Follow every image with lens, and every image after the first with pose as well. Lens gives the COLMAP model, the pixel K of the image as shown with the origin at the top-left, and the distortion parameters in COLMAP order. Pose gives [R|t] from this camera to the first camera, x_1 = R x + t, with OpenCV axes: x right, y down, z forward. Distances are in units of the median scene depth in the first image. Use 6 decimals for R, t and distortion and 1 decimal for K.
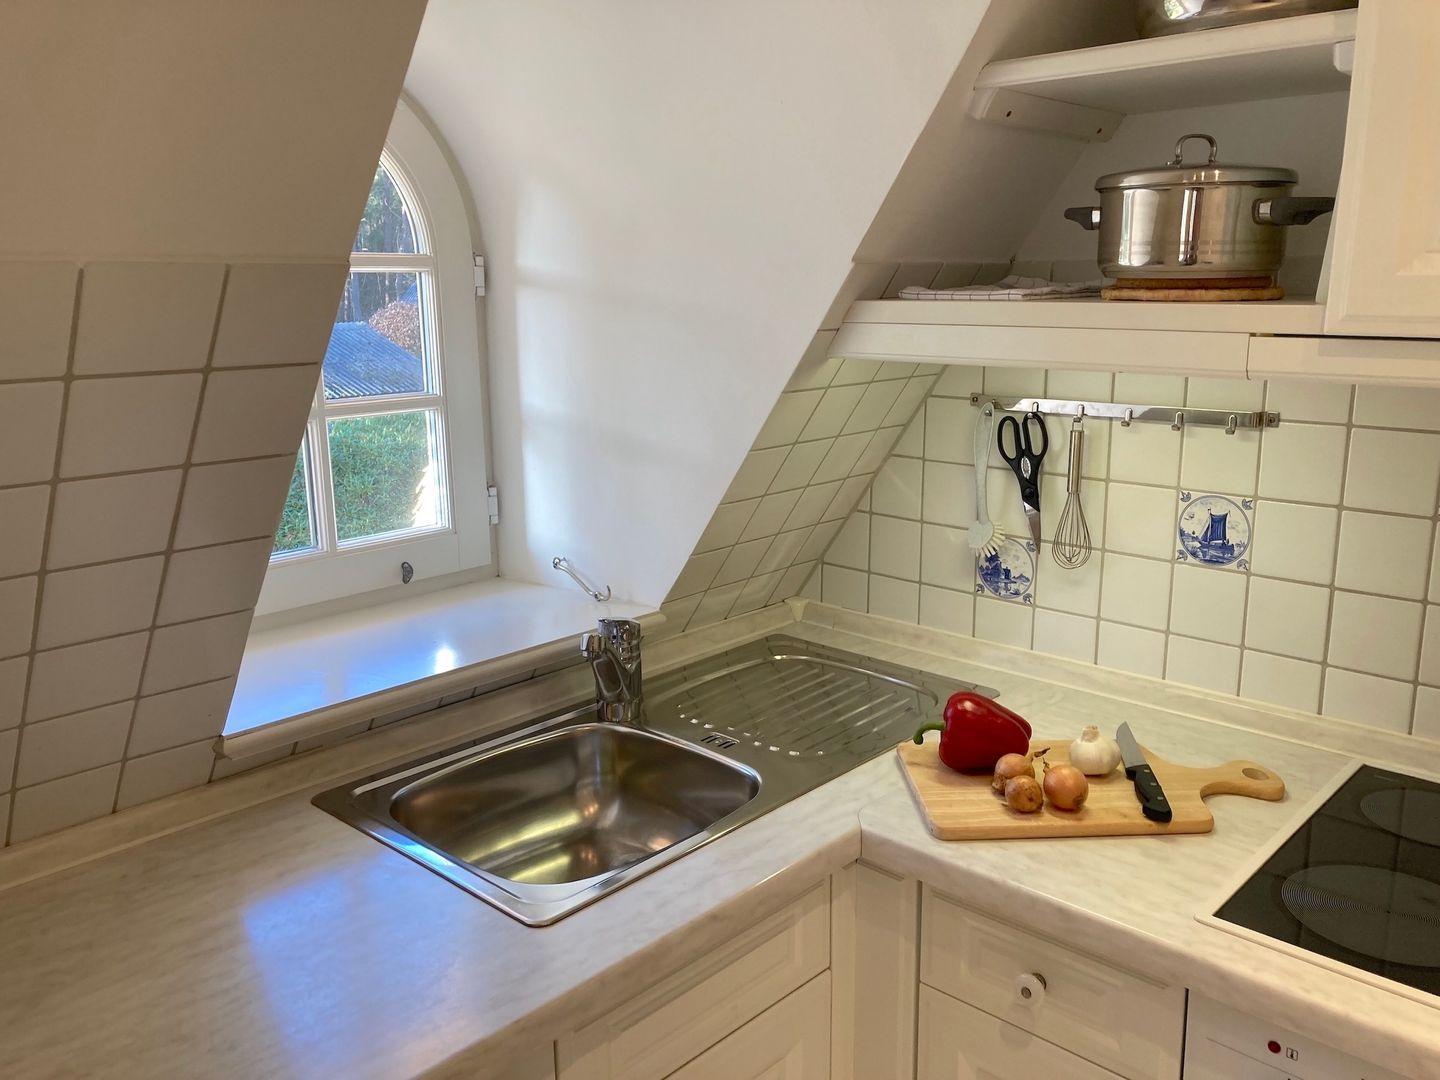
lens RADIAL K [[1187.3, 0, 720.0], [0, 1187.3, 540.0], [0, 0, 1]] dist [0.011785, -0.009995]
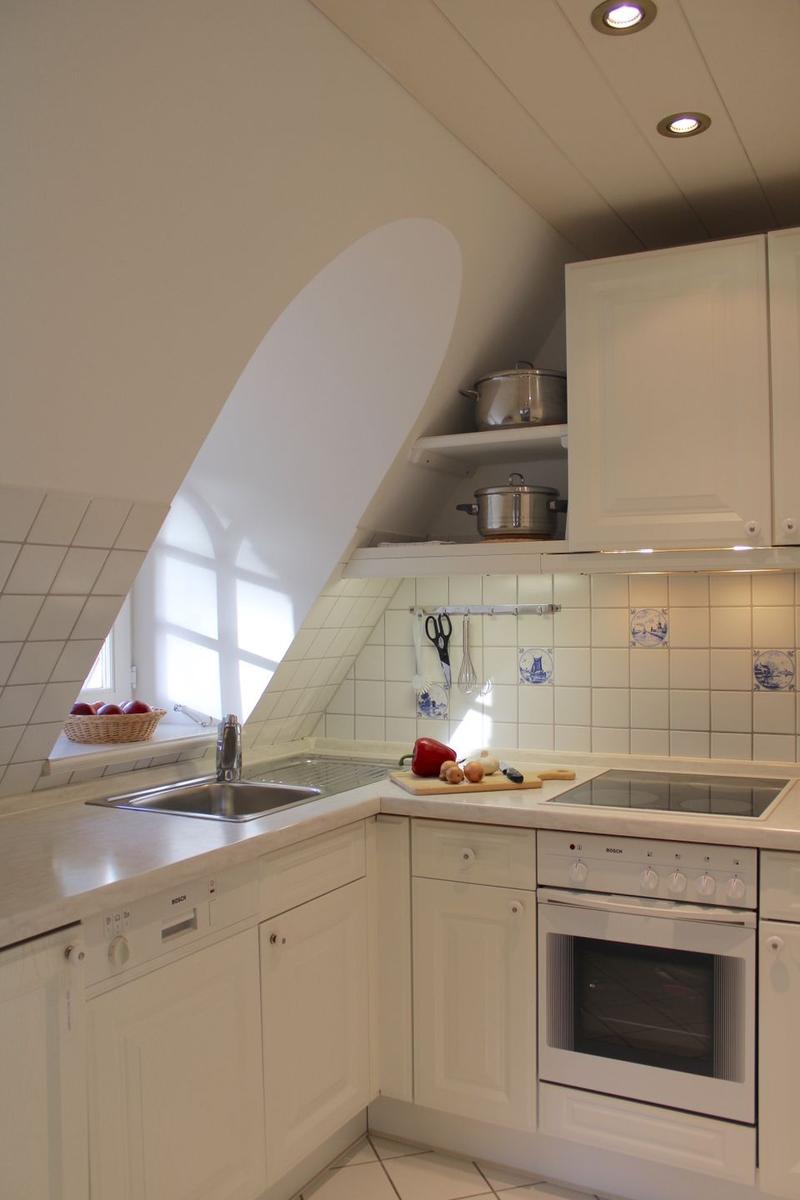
lens RADIAL K [[998.0, 0, 400.0], [0, 998.0, 600.0], [0, 0, 1]] dist [-0.128845, -0.002495]
pose [[0.969447, 0.002141, 0.245293, -0.203188], [0.053076, 0.974444, -0.218271, 0.225786], [-0.239491, 0.224622, 0.944558, -0.515739]]
